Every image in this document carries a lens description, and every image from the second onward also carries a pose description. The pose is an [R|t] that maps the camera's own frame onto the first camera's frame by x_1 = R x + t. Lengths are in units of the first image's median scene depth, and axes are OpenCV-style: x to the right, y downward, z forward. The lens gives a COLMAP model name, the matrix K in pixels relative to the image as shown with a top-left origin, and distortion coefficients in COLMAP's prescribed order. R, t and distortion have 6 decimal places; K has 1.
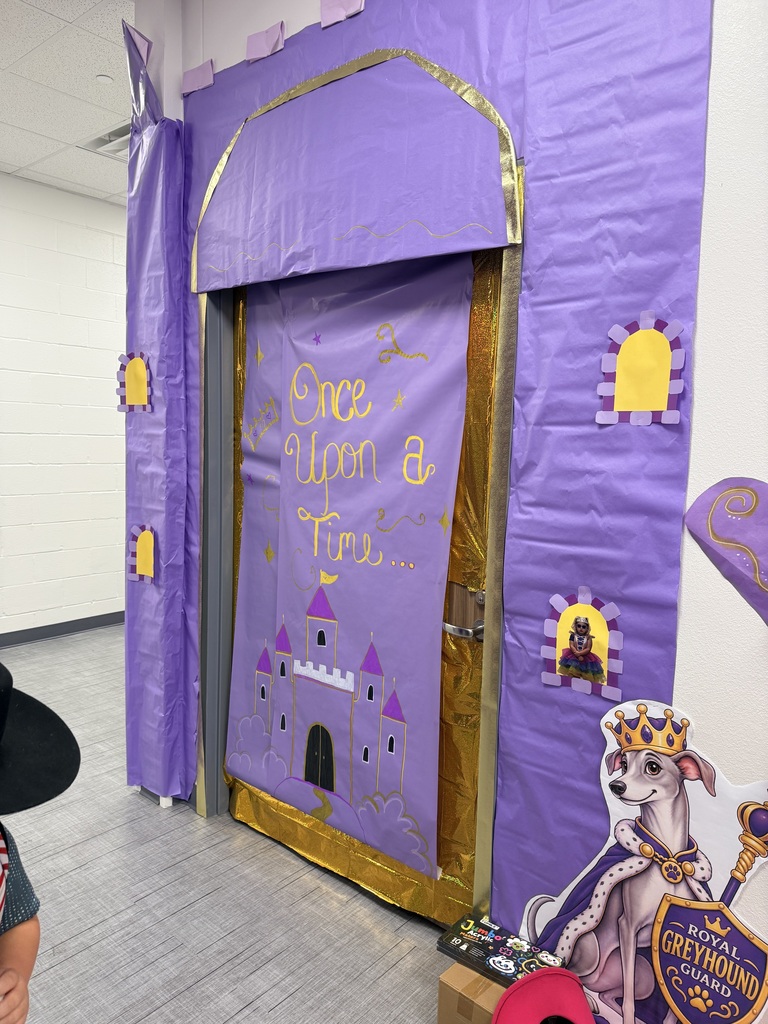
lens RADIAL K [[729.3, 0, 390.2], [0, 729.3, 510.4], [0, 0, 1]] dist [0.011033, -0.008138]
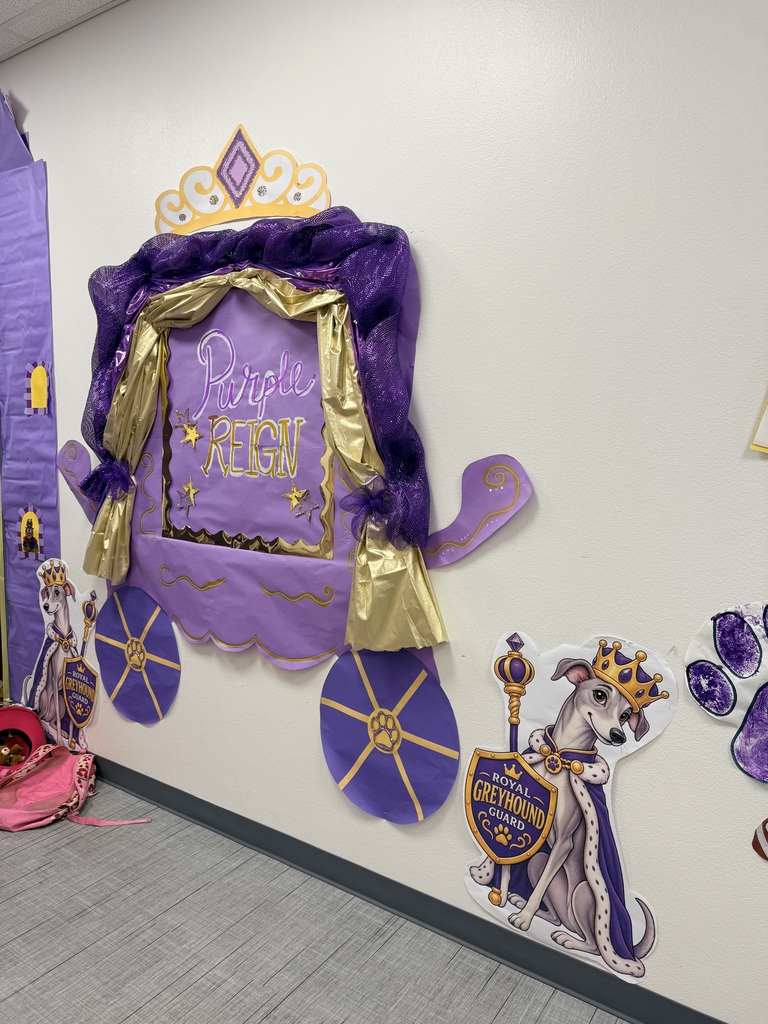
lens RADIAL K [[729.3, 0, 380.6], [0, 729.3, 511.6], [0, 0, 1]] dist [0.011033, -0.008138]
pose [[0.995031, -0.023941, 0.096640, 1.014586], [0.024379, 0.999697, -0.003359, 0.162918], [-0.096530, 0.005698, 0.995314, -0.985651]]
